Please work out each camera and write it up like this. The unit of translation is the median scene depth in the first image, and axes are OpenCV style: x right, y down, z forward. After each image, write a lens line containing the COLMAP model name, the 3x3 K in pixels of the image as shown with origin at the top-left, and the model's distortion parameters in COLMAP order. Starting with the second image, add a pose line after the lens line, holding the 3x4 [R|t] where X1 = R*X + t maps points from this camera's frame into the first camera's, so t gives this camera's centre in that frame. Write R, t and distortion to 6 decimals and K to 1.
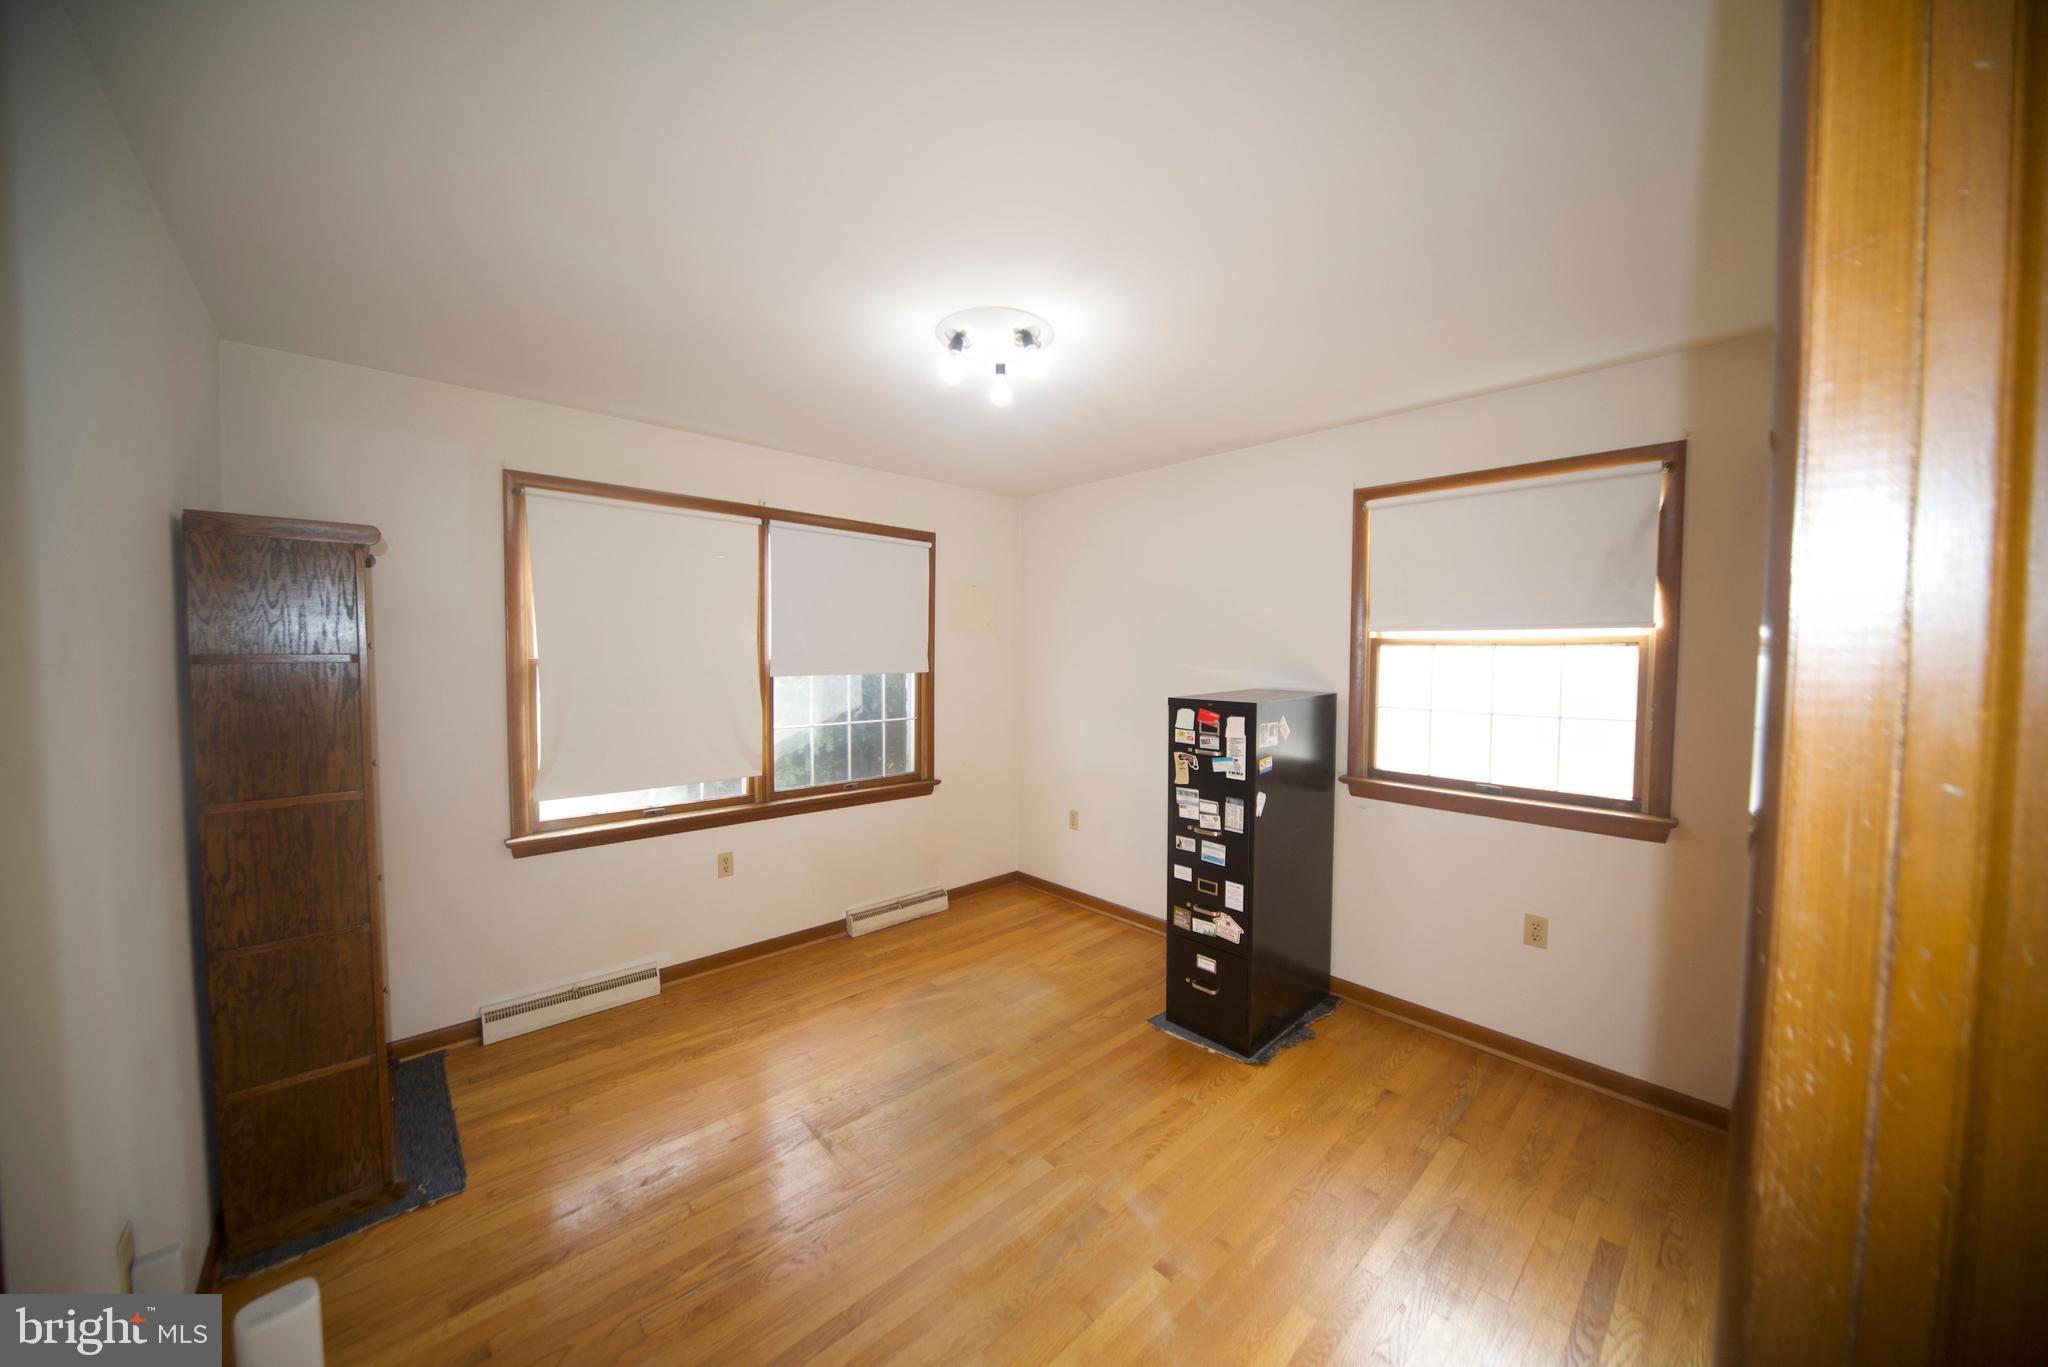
lens RADIAL K [[714.3, 0, 1025.3], [0, 714.3, 680.1], [0, 0, 1]] dist [-0.000610, -0.000437]
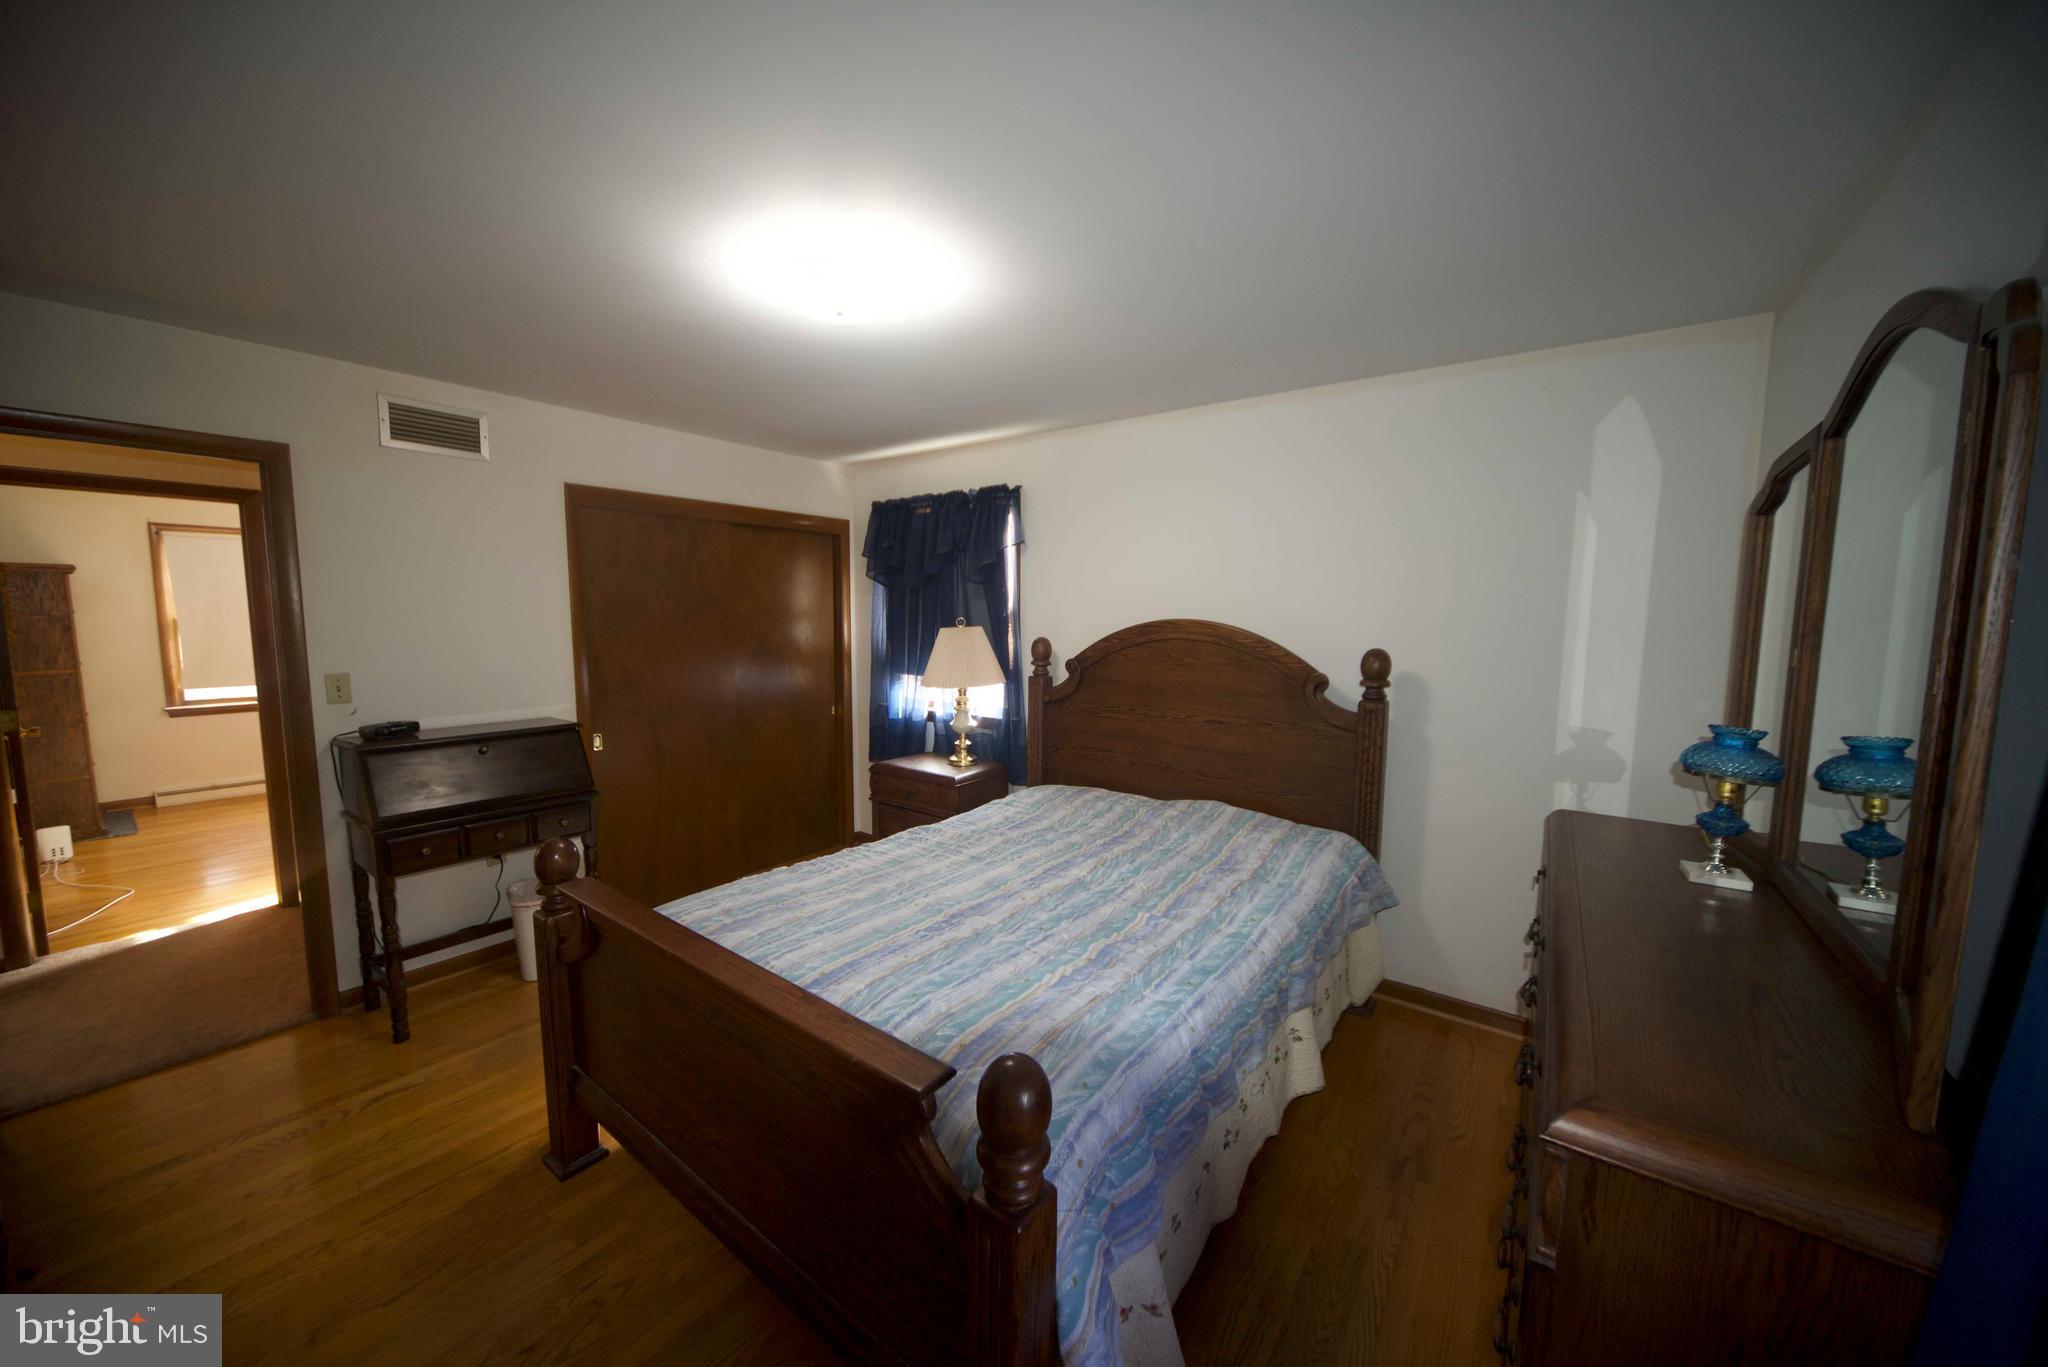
lens RADIAL K [[714.3, 0, 1016.9], [0, 714.3, 682.0], [0, 0, 1]] dist [-0.000610, -0.000437]
pose [[0.984136, -0.013024, 0.176939, 1.281104], [0.002852, 0.998334, 0.057622, 0.042364], [-0.177395, -0.056203, 0.982534, -1.393343]]
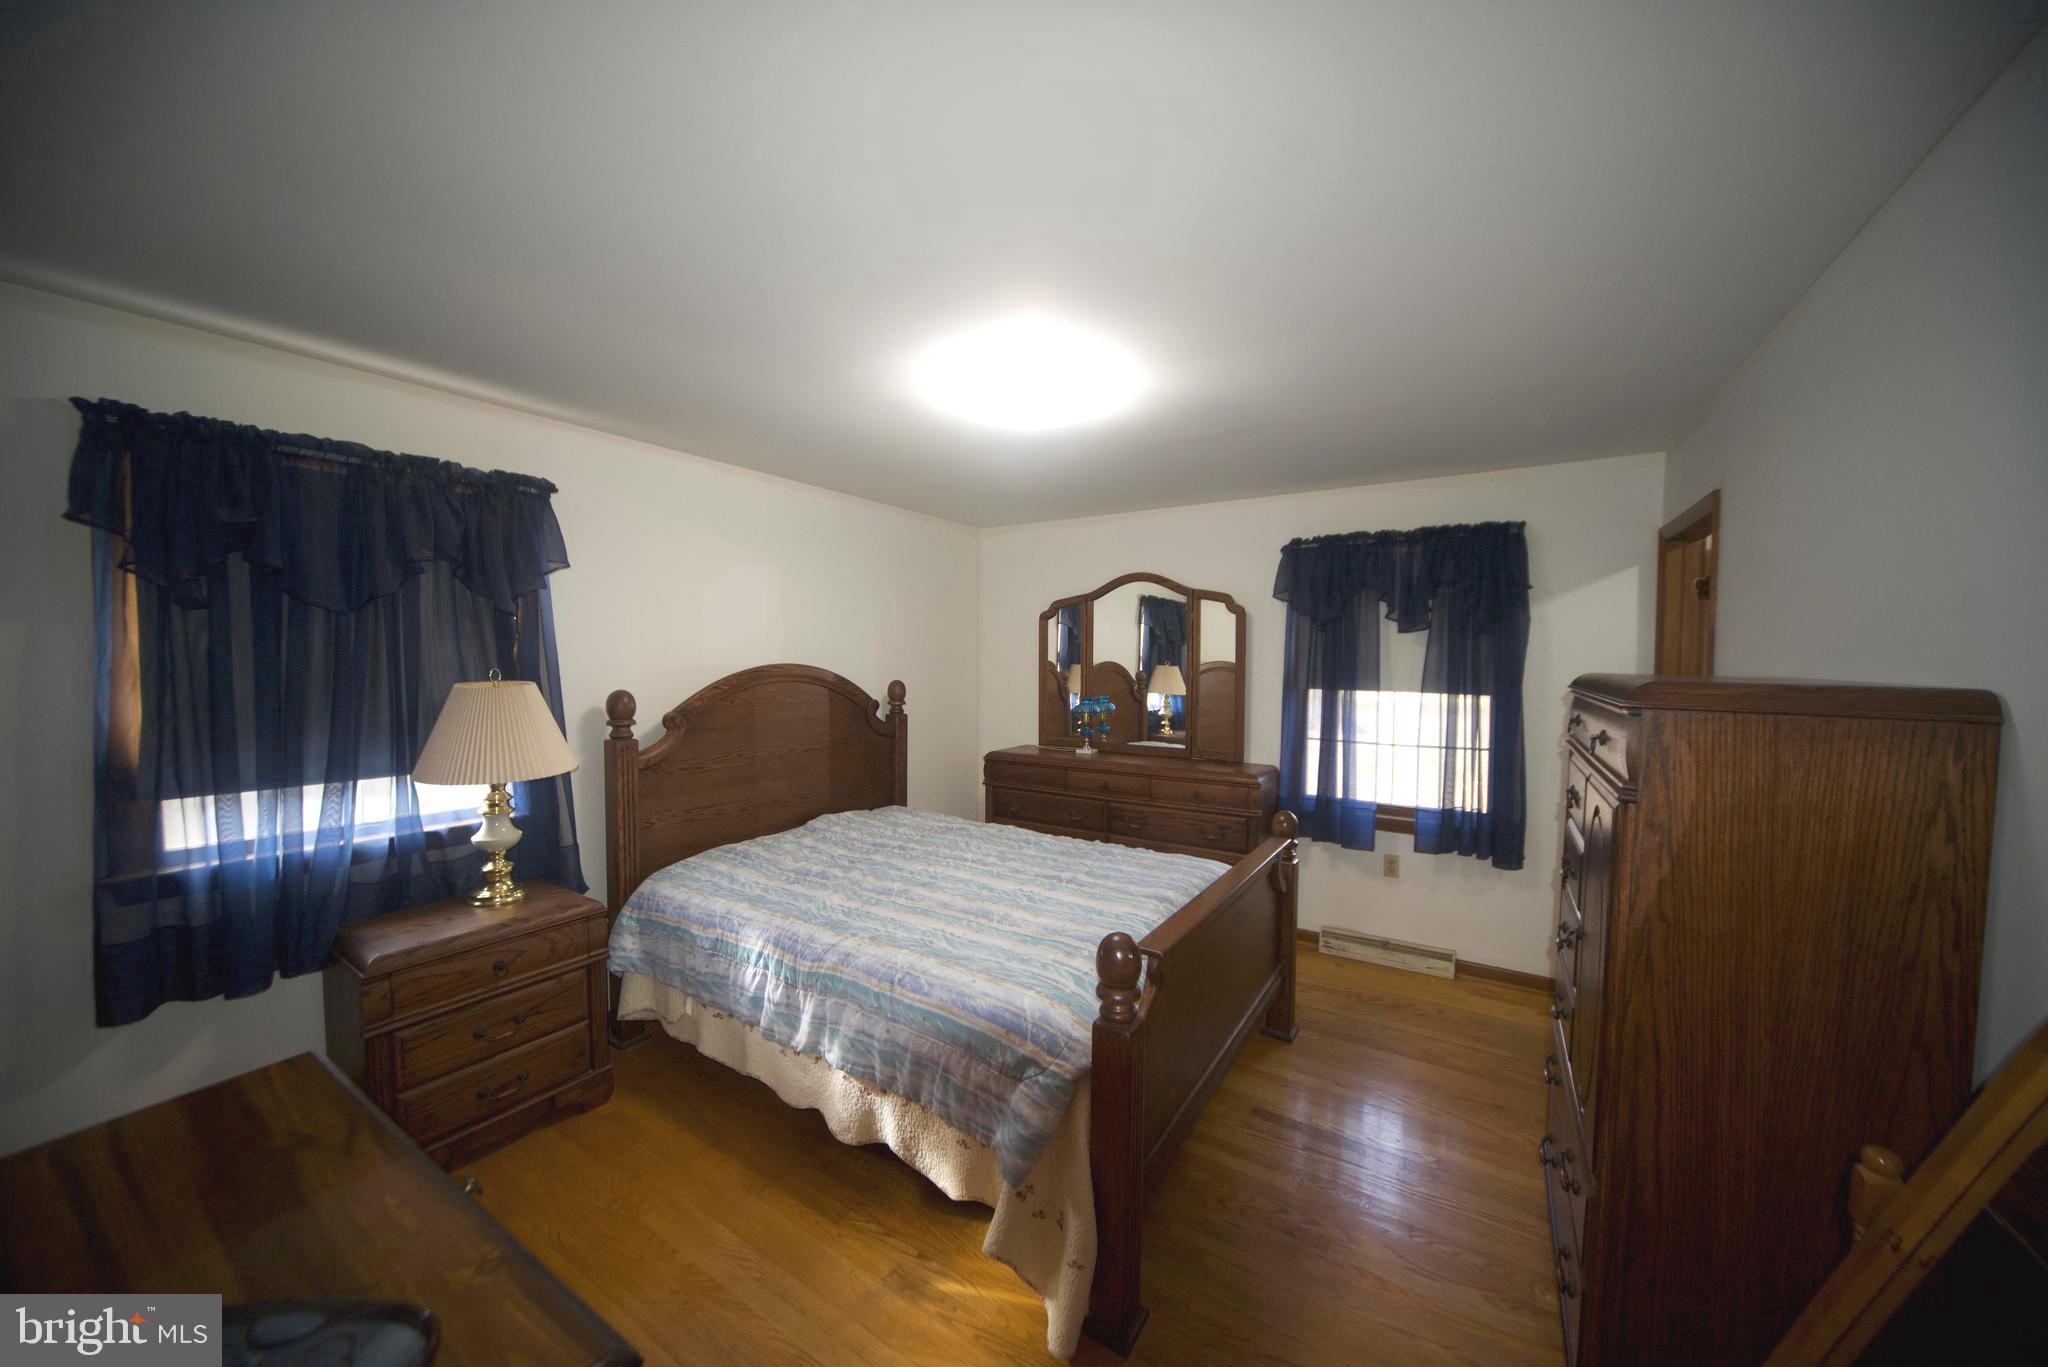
lens RADIAL K [[714.3, 0, 1017.5], [0, 714.3, 683.3], [0, 0, 1]] dist [-0.000610, -0.000437]
pose [[-0.231334, -0.037532, 0.972150, -2.563057], [0.040153, 0.998036, 0.048086, -0.147935], [-0.972045, 0.050158, -0.229373, 2.920039]]
